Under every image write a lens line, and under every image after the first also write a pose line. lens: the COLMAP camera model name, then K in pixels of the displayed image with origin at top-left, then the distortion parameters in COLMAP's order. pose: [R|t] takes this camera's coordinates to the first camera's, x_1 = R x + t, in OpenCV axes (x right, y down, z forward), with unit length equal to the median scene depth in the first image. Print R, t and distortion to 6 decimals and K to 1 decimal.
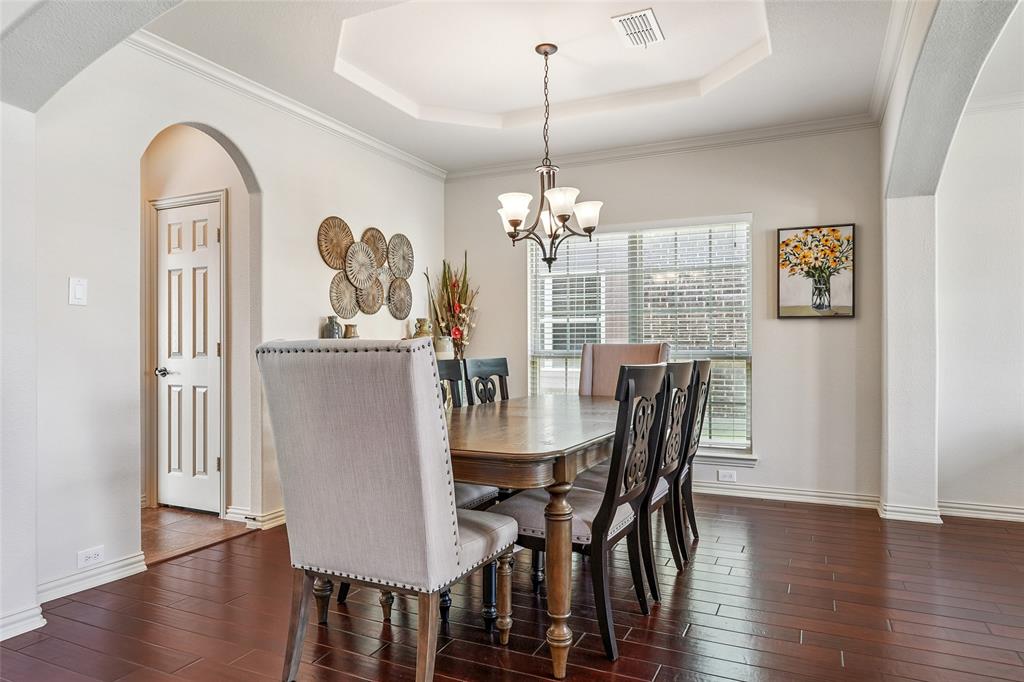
lens RADIAL K [[652.5, 0, 510.6], [0, 652.5, 339.9], [0, 0, 1]] dist [-0.001823, 0.000692]
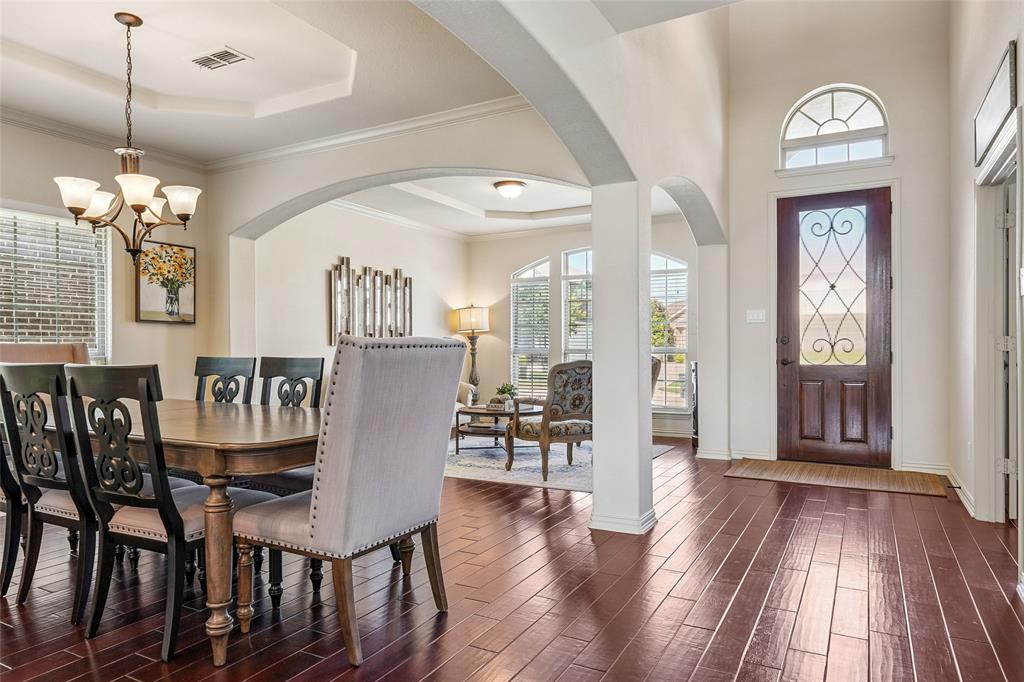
lens RADIAL K [[652.5, 0, 510.6], [0, 652.5, 343.7], [0, 0, 1]] dist [-0.001823, 0.000692]
pose [[0.048514, 0.007542, 0.998794, -0.658085], [-0.005374, 0.999959, -0.007290, 0.008553], [-0.998808, -0.005014, 0.048552, 0.338078]]
